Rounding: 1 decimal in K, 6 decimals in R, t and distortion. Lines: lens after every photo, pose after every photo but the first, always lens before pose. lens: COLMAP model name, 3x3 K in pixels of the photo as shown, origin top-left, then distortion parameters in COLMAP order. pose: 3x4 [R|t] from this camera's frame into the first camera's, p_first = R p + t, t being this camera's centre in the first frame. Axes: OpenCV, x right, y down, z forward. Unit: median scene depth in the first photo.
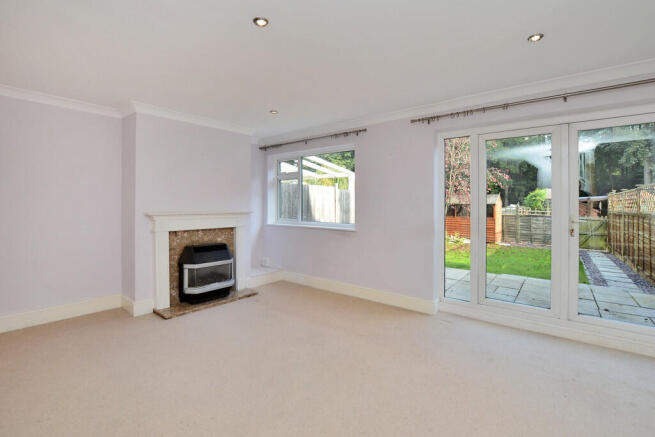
lens RADIAL K [[288.2, 0, 325.1], [0, 288.2, 206.8], [0, 0, 1]] dist [-0.024164, -0.000090]
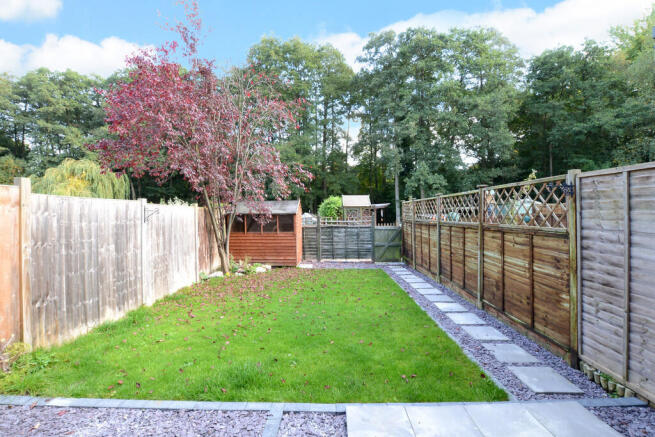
lens RADIAL K [[287.2, 0, 319.2], [0, 287.2, 215.0], [0, 0, 1]] dist [-0.036637, 0.006160]
pose [[0.793014, -0.016996, 0.608966, 0.196768], [0.018465, 0.999822, 0.003859, -0.006628], [-0.608924, 0.008185, 0.793187, 0.382718]]
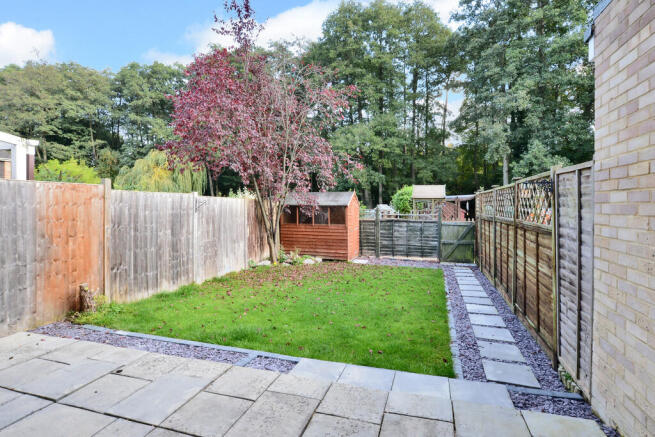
lens RADIAL K [[342.6, 0, 327.0], [0, 342.6, 207.5], [0, 0, 1]] dist [-0.022469, -0.000116]
pose [[0.926862, -0.006979, 0.375337, 0.235059], [0.005815, 0.999974, 0.004235, -0.008111], [-0.375357, -0.001742, 0.926879, 0.241815]]
